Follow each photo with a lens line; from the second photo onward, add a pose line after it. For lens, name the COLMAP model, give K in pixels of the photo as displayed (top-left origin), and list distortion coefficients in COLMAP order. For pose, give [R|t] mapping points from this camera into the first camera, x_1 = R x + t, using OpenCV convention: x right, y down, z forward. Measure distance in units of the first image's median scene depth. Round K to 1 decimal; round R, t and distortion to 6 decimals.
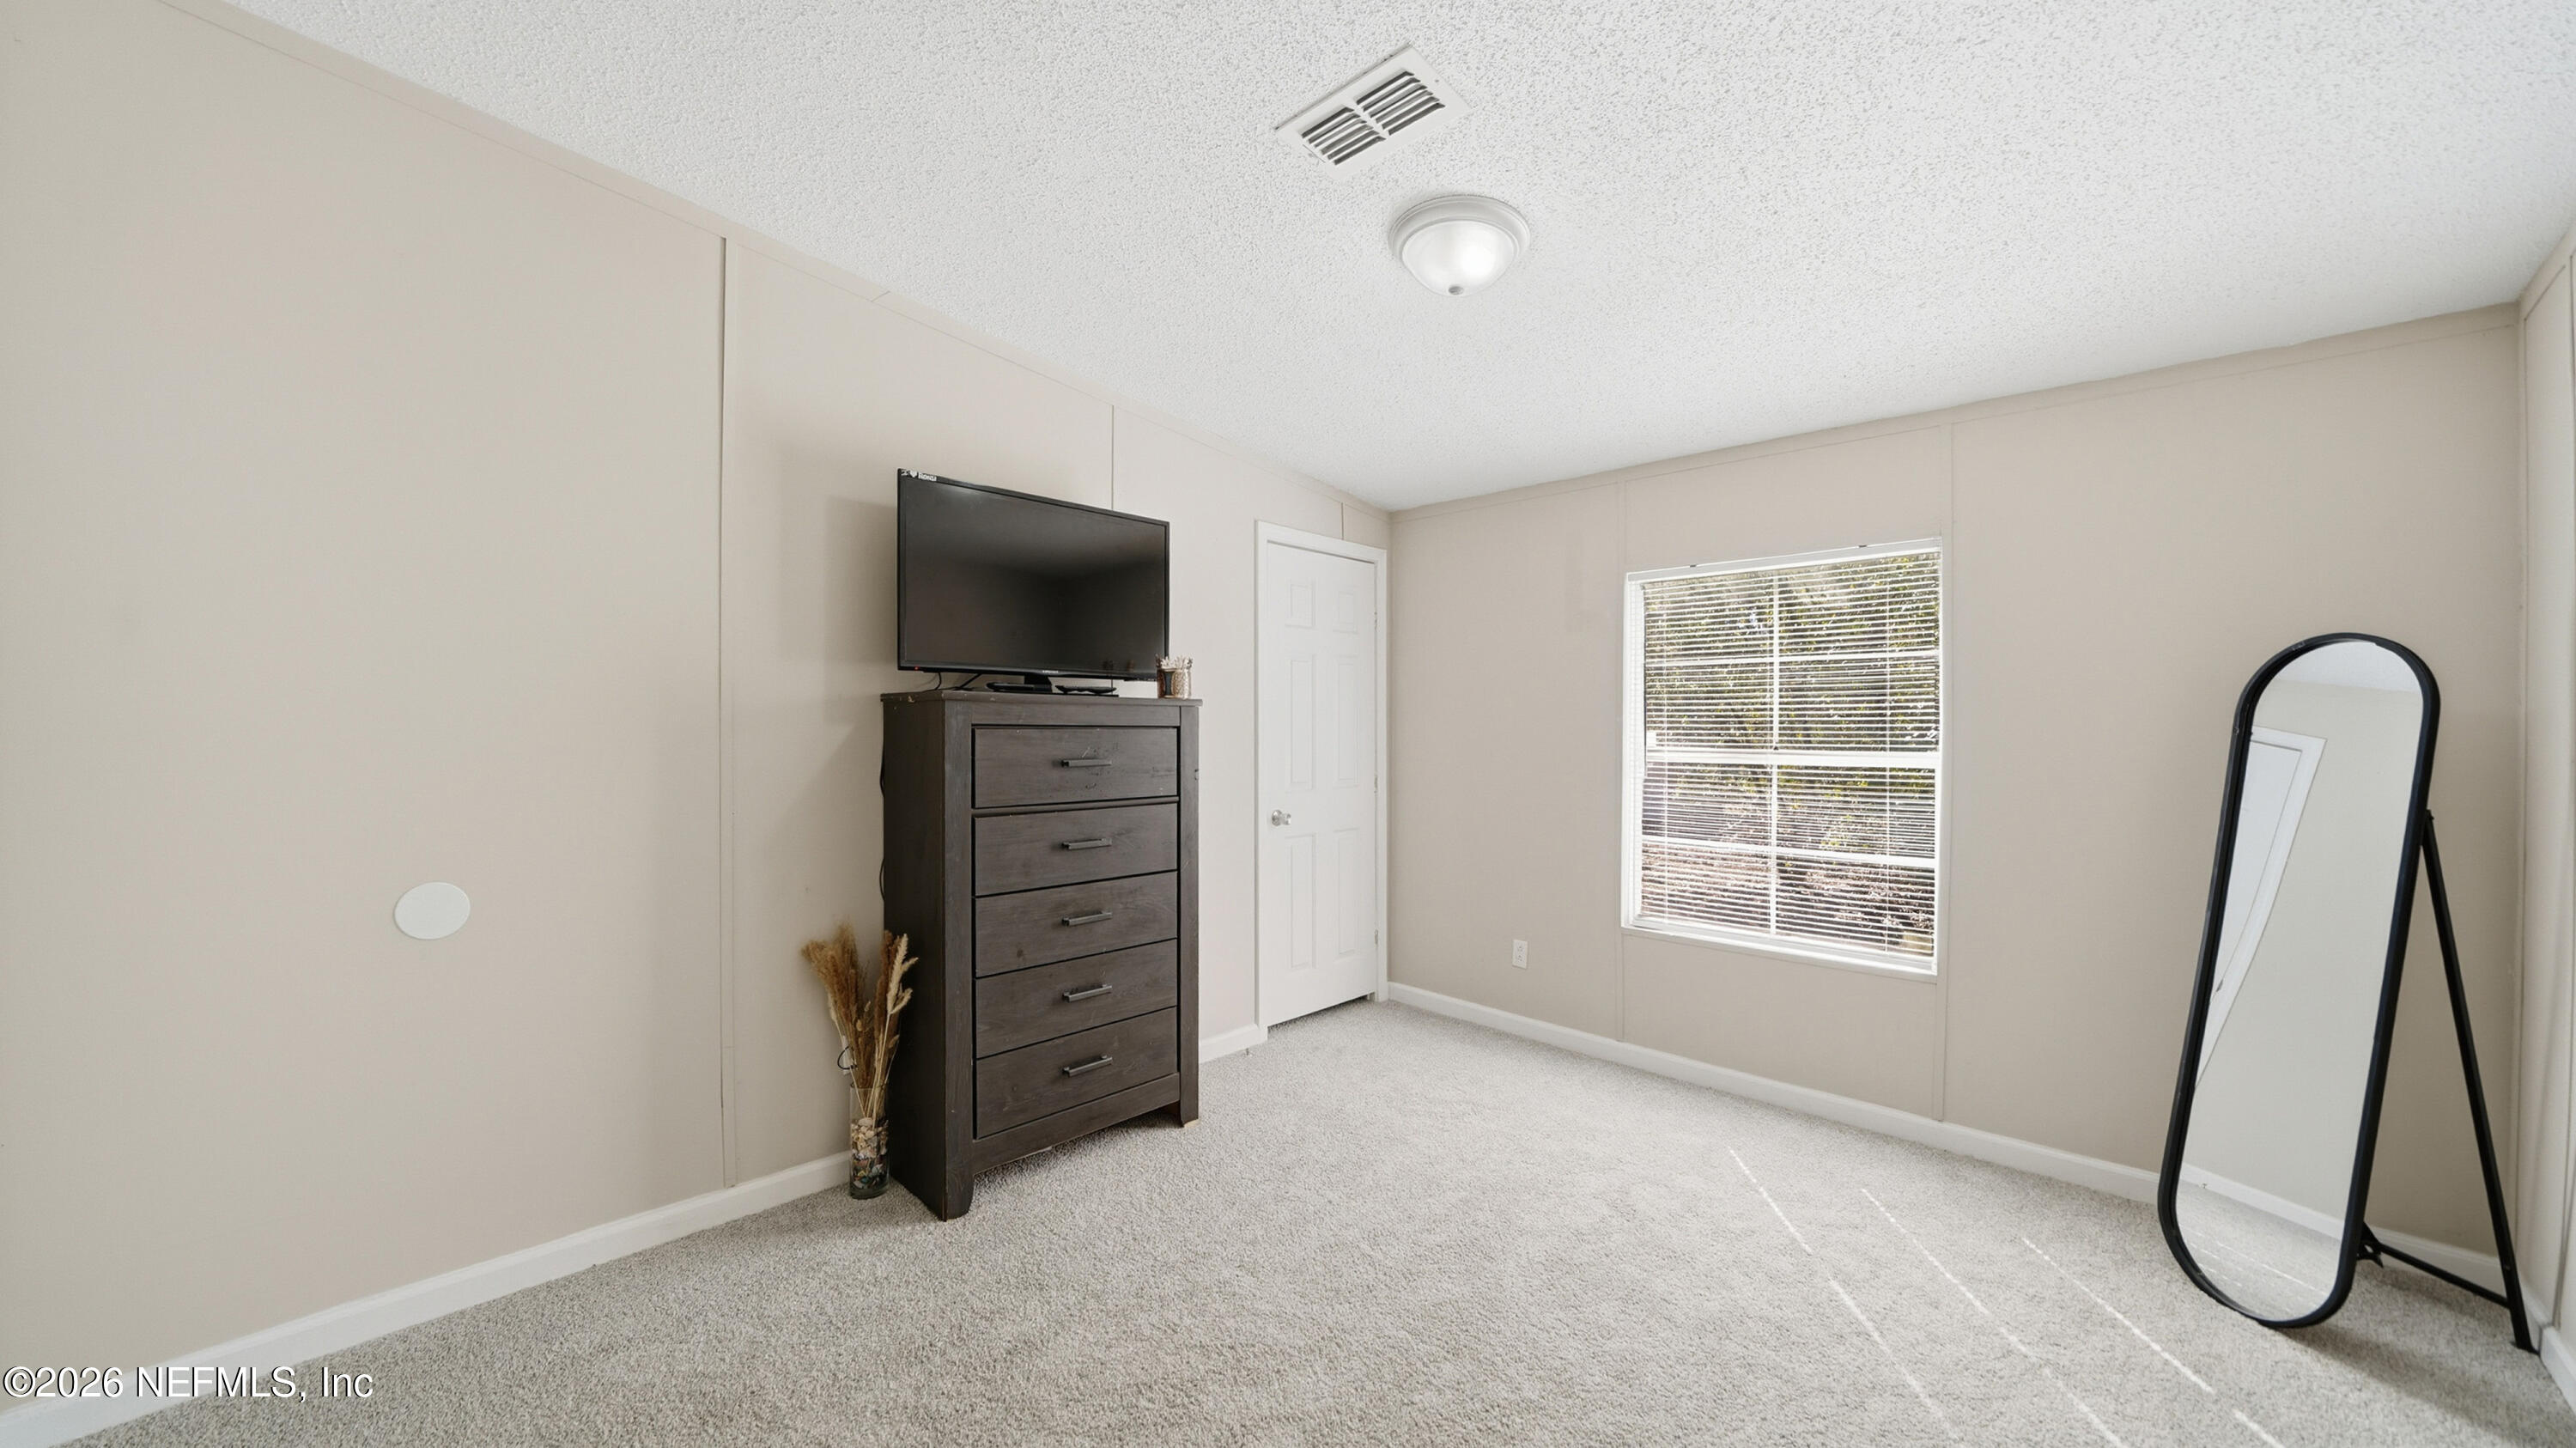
lens RADIAL K [[939.6, 0, 1281.1], [0, 939.6, 730.8], [0, 0, 1]] dist [-0.014107, 0.000068]
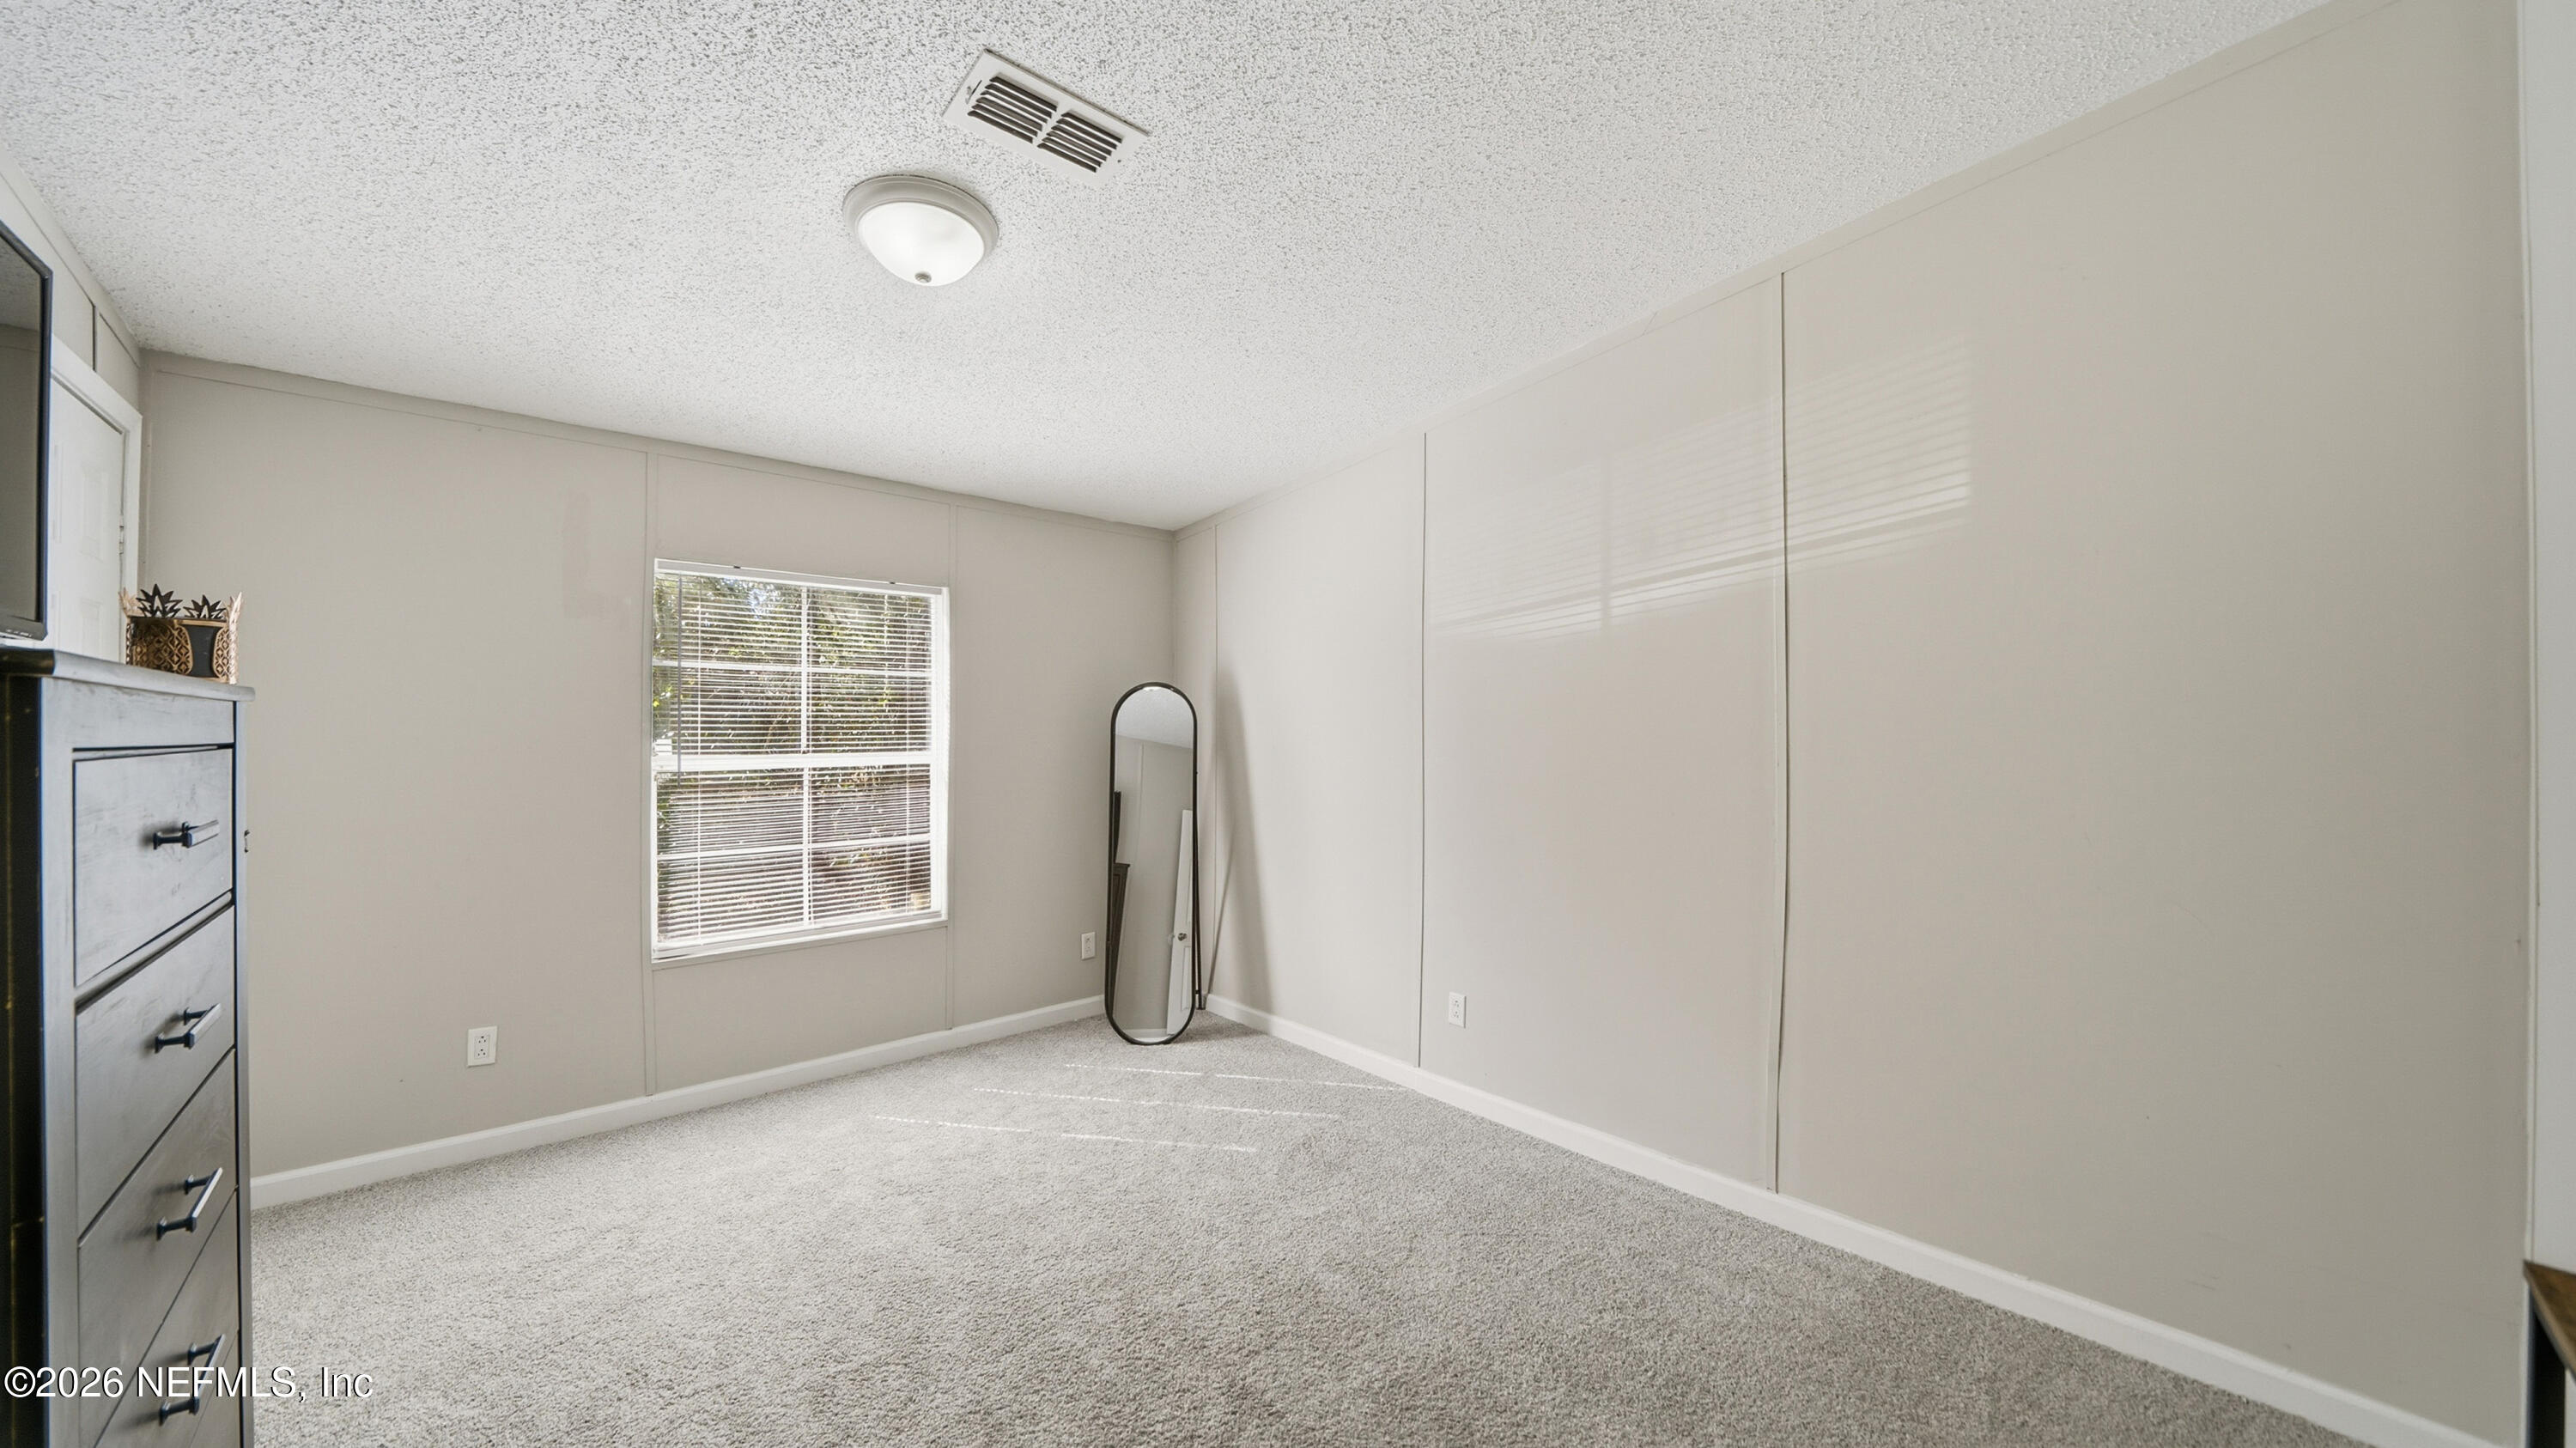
lens RADIAL K [[915.9, 0, 1273.0], [0, 915.9, 724.8], [0, 0, 1]] dist [-0.014420, 0.000130]
pose [[0.046449, 0.000025, 0.998921, -0.554001], [0.008486, 0.999964, -0.000420, -0.008873], [-0.998885, 0.008496, 0.046447, 0.463677]]
